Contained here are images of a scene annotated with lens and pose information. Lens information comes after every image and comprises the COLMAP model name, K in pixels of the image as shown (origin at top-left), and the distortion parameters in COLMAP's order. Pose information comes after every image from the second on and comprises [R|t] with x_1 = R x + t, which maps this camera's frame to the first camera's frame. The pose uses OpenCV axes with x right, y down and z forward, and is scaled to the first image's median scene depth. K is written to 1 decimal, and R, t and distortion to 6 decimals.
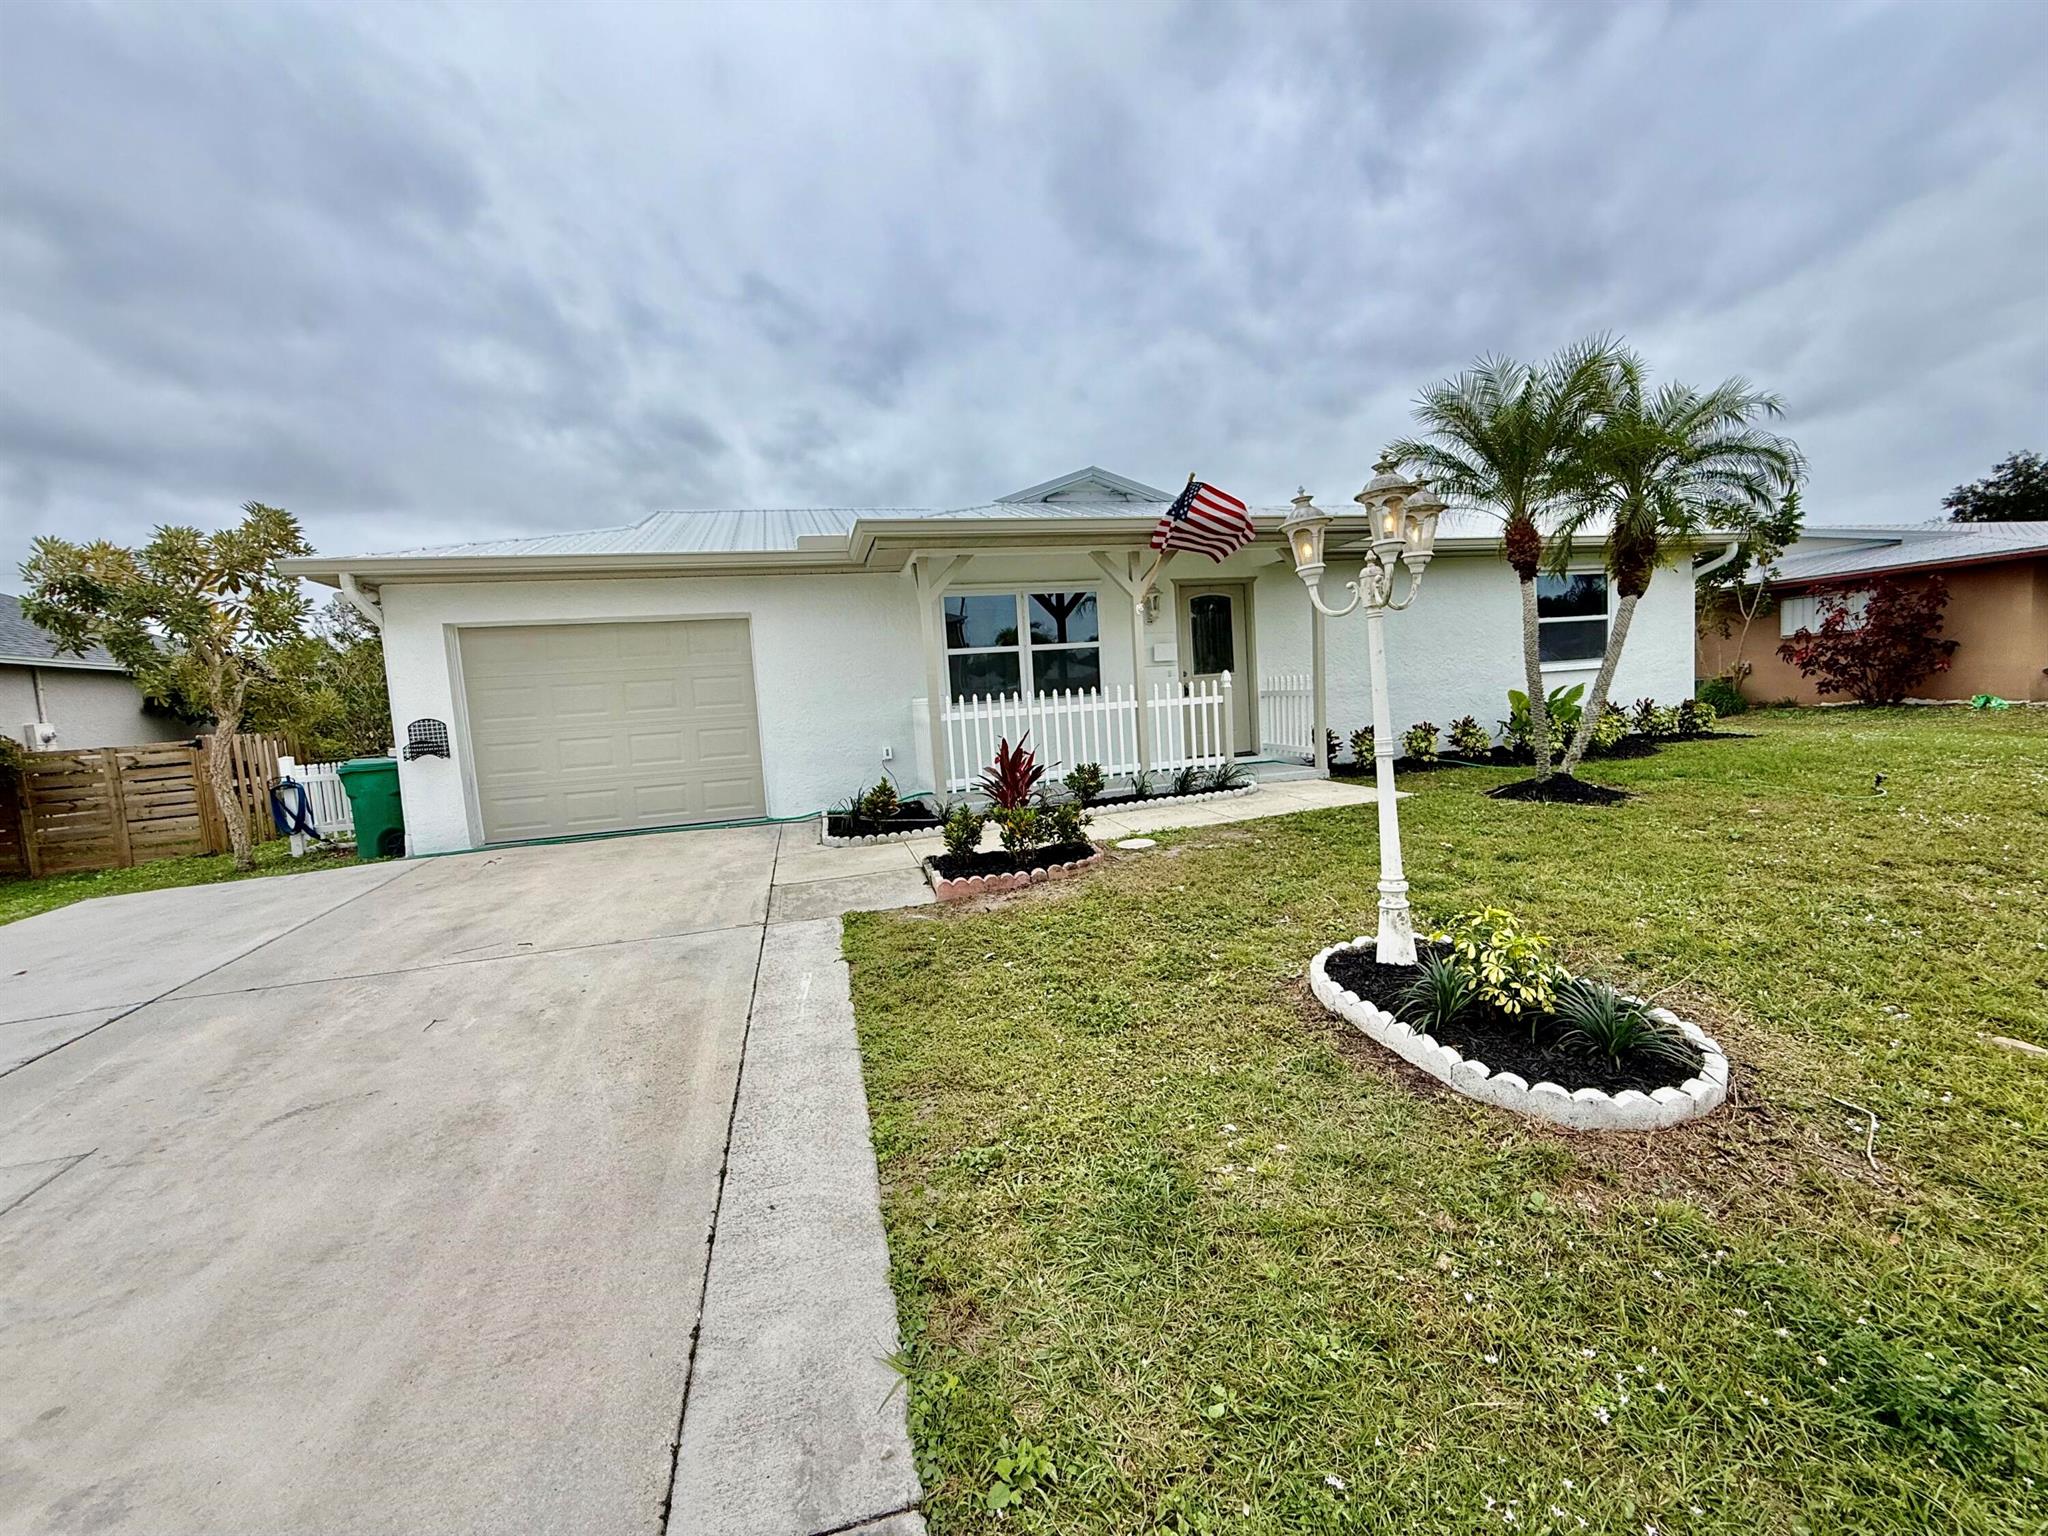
lens RADIAL K [[814.7, 0, 1025.3], [0, 814.7, 762.5], [0, 0, 1]] dist [0.000414, 0.000038]
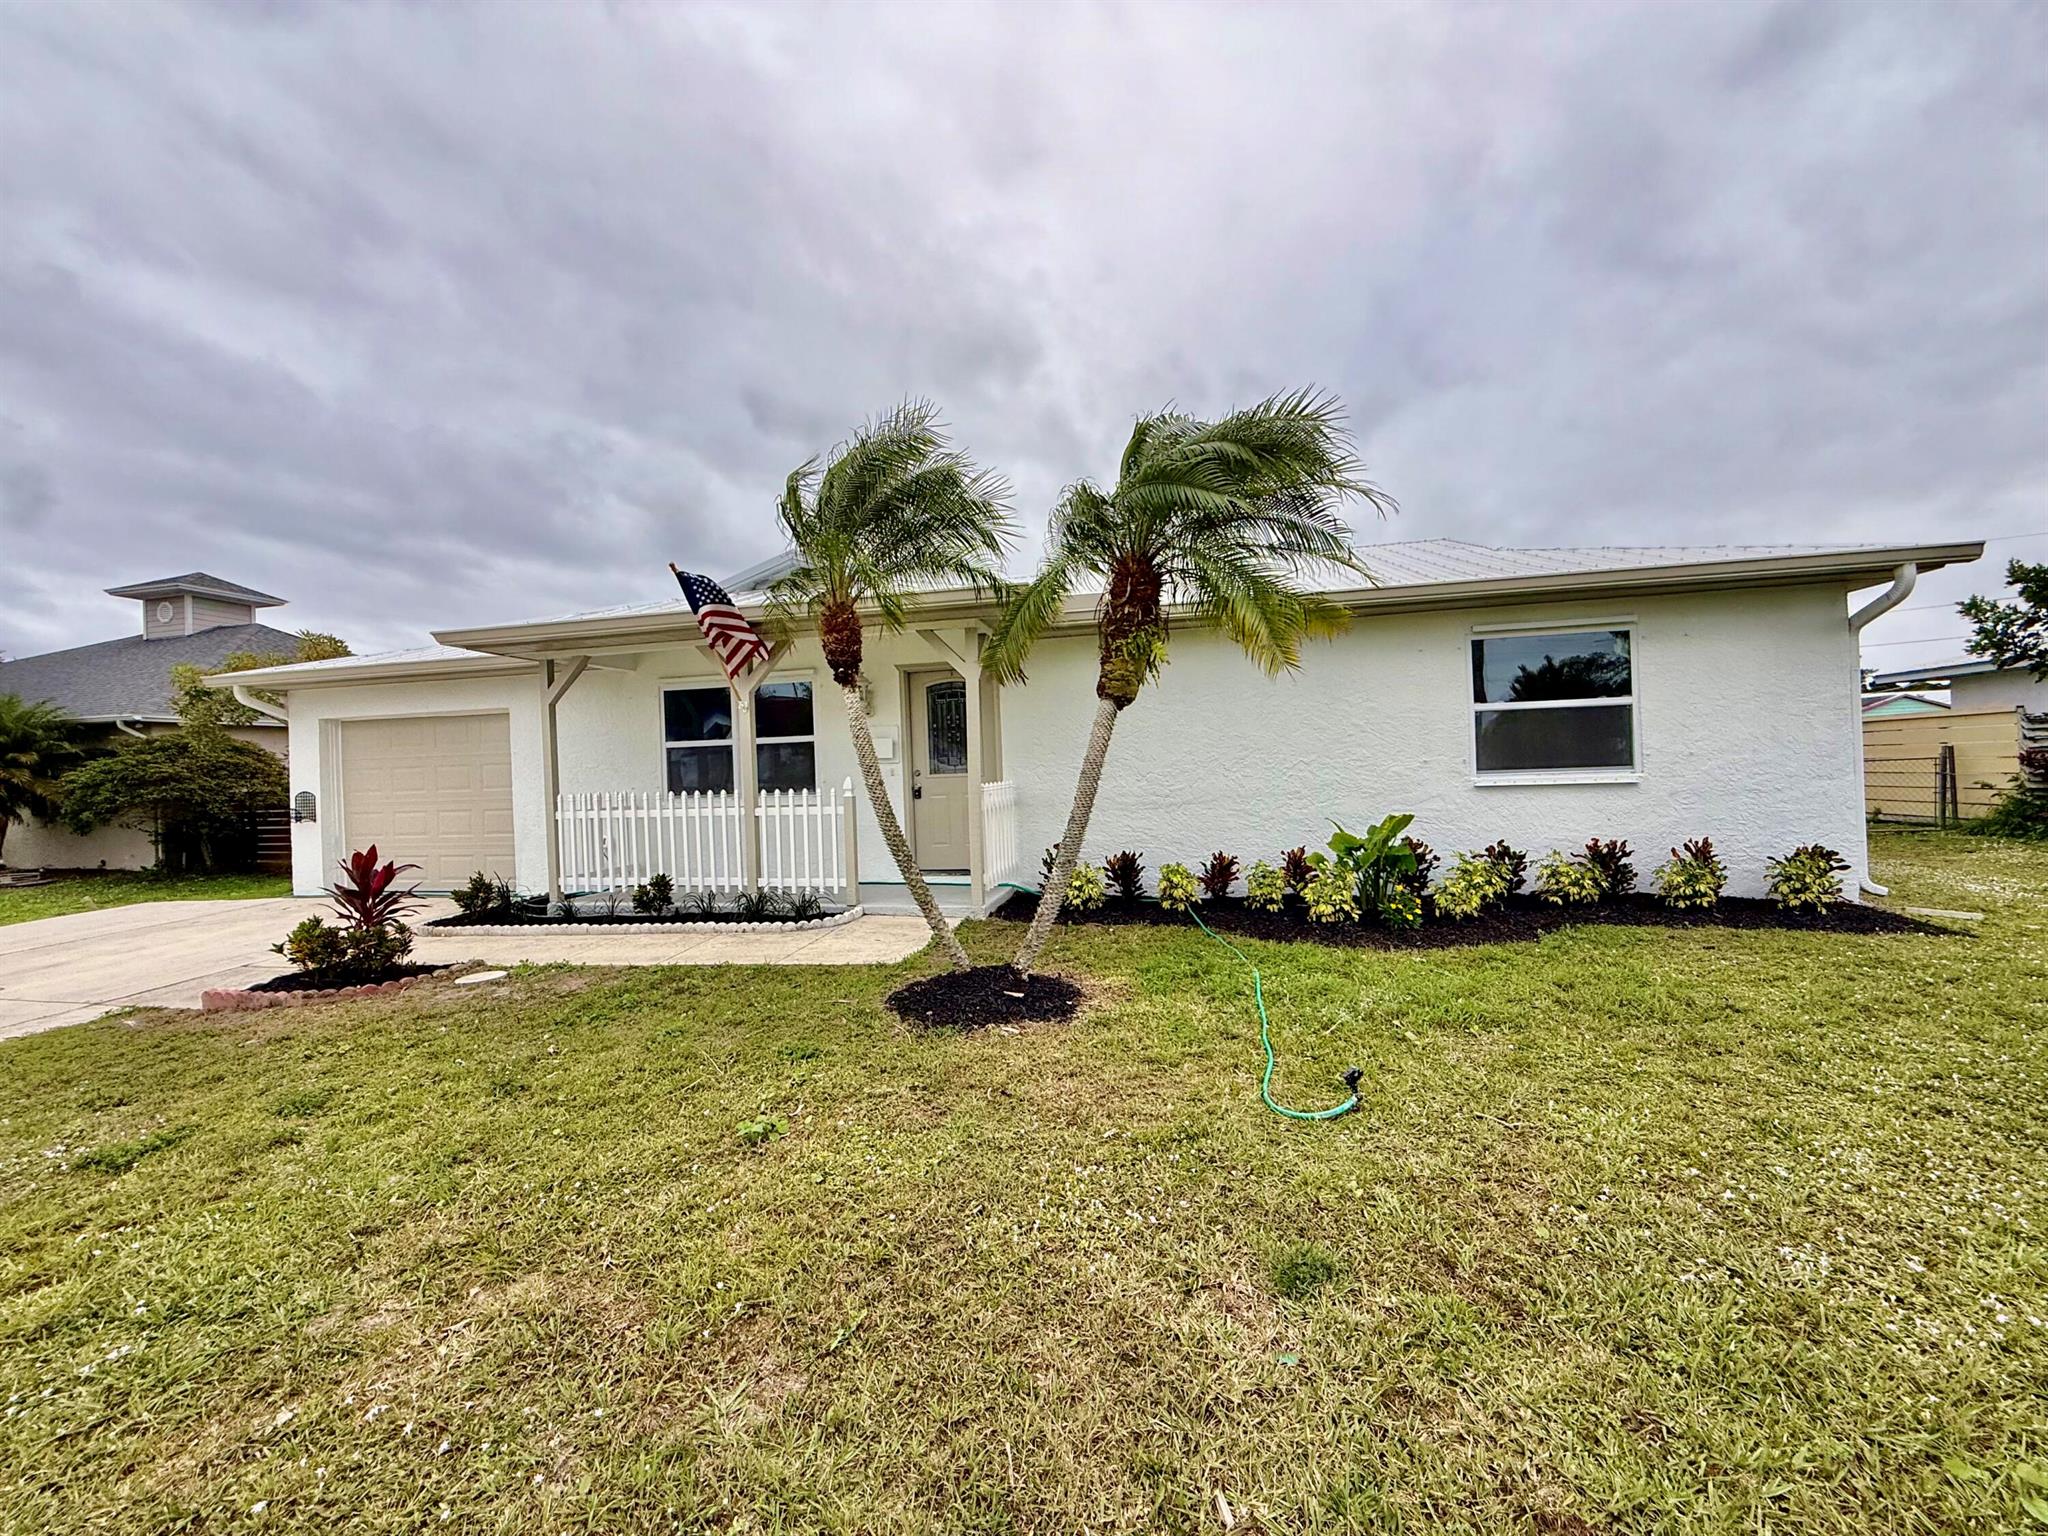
lens RADIAL K [[814.7, 0, 1127.5], [0, 814.7, 696.4], [0, 0, 1]] dist [0.000414, 0.000038]
pose [[0.885671, -0.003141, -0.464303, 0.832891], [-0.065711, 0.989064, -0.132037, -0.094358], [0.459640, 0.147451, 0.875779, 0.343659]]
